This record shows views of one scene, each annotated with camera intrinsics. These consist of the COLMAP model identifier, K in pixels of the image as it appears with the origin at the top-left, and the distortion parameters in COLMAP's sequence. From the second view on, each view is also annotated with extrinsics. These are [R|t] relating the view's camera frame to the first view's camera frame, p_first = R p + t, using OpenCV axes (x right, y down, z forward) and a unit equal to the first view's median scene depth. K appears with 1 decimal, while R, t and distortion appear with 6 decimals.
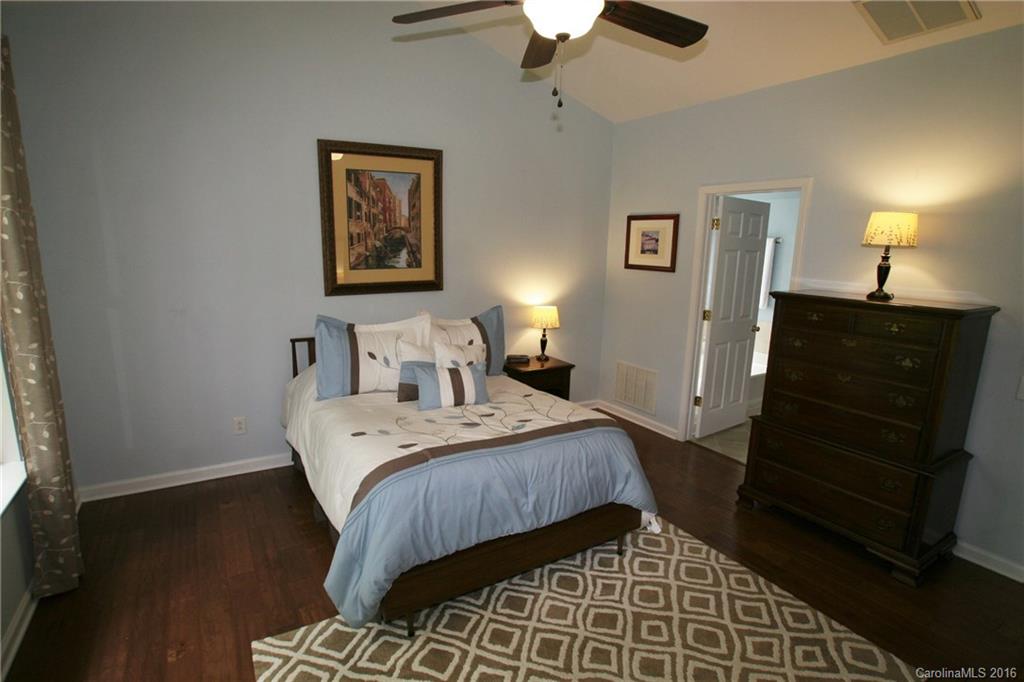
lens RADIAL K [[517.1, 0, 511.2], [0, 517.1, 347.3], [0, 0, 1]] dist [-0.086231, 0.049119]
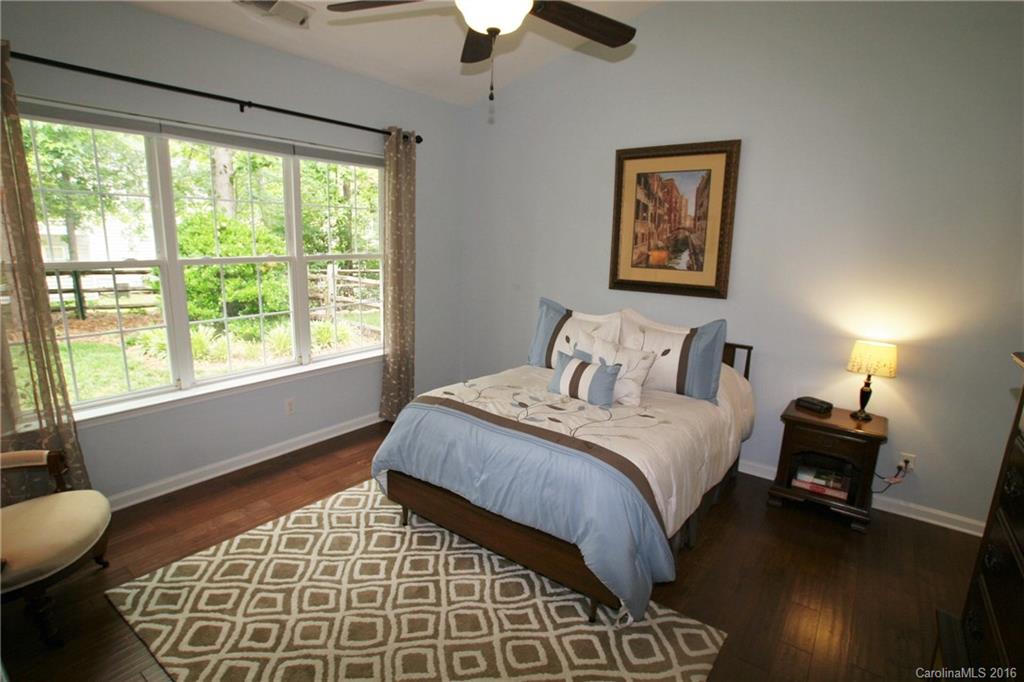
lens RADIAL K [[517.1, 0, 511.2], [0, 517.1, 347.3], [0, 0, 1]] dist [-0.086231, 0.049119]
pose [[0.369162, 0.188639, -0.910019, 0.609880], [-0.209997, 0.970790, 0.116048, -0.061369], [0.905329, 0.148261, 0.397993, 0.373654]]
